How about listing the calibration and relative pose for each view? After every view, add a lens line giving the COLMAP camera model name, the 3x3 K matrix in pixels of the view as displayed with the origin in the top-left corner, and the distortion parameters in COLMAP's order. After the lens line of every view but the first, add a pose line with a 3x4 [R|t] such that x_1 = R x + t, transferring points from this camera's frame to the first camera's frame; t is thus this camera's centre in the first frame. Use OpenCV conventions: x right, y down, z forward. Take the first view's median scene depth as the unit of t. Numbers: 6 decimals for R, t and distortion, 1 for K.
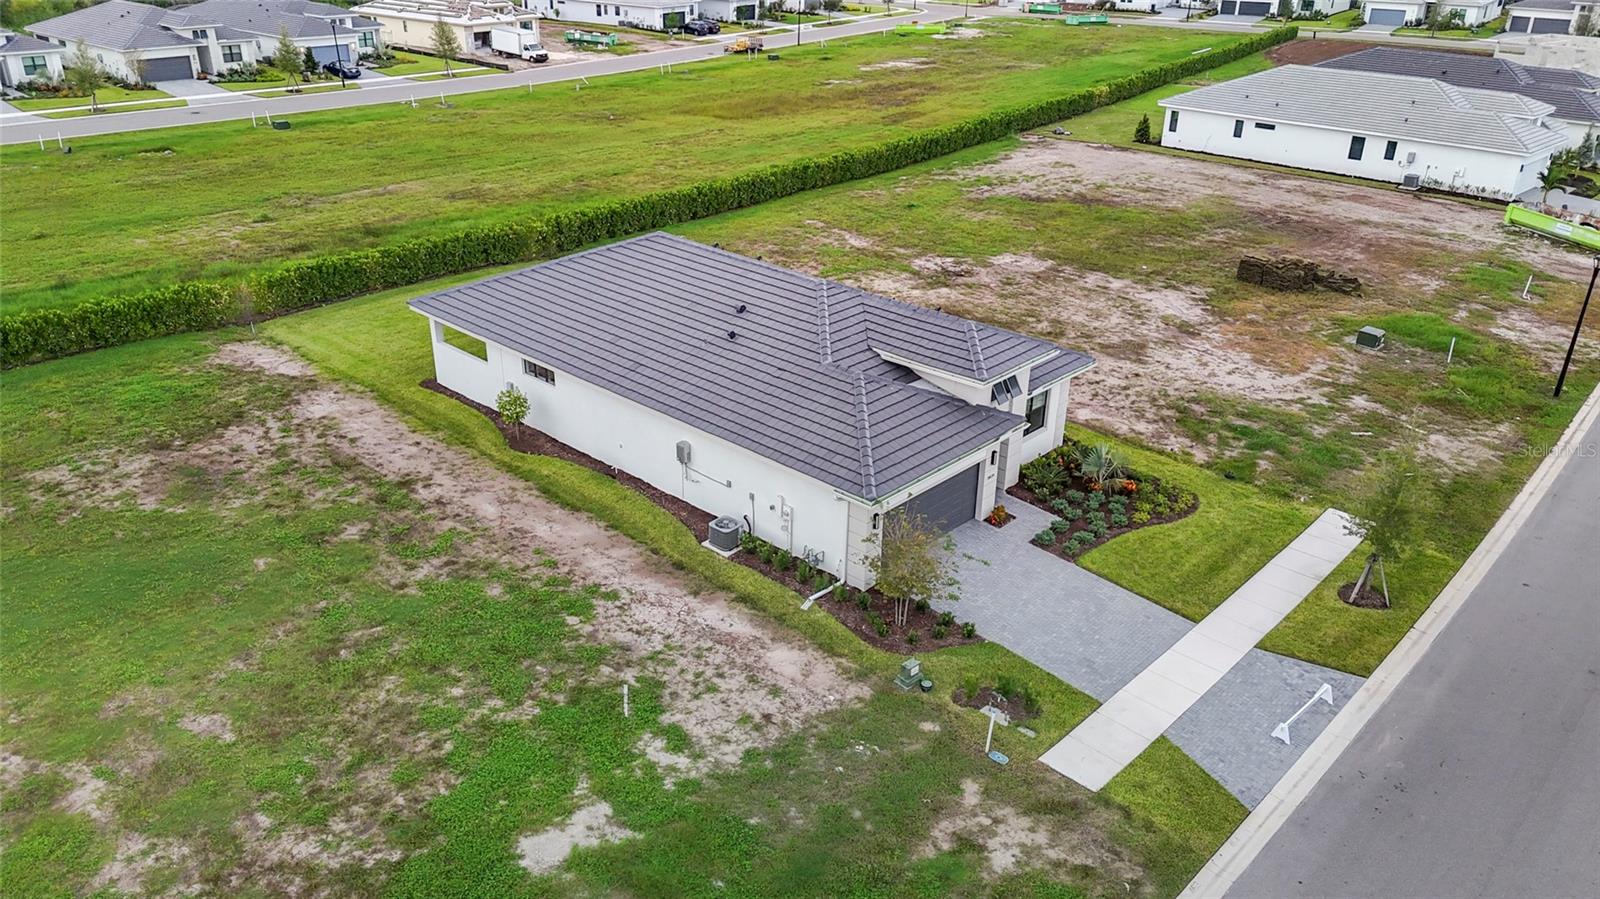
lens RADIAL K [[1176.4, 0, 800.0], [0, 1176.4, 449.5], [0, 0, 1]] dist [0.068105, -0.066392]
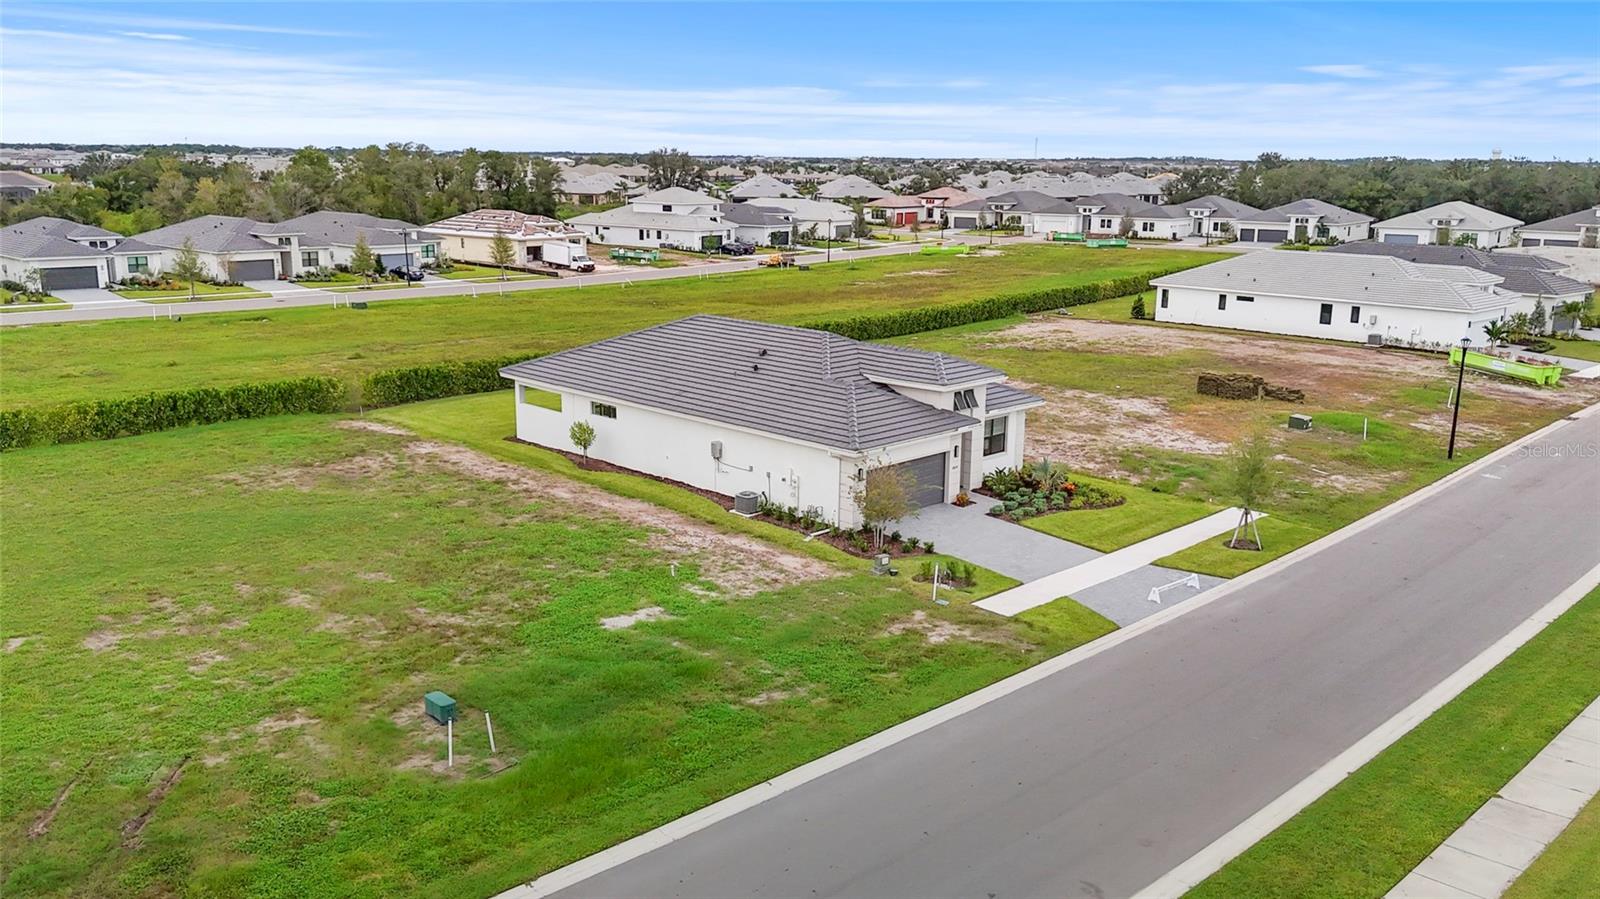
lens RADIAL K [[1288.6, 0, 800.0], [0, 1288.6, 449.5], [0, 0, 1]] dist [0.115703, -0.227888]
pose [[0.999539, 0.001975, -0.030290, 0.027981], [-0.008515, 0.976059, -0.217339, 0.243156], [0.029136, 0.217496, 0.975626, -0.298703]]
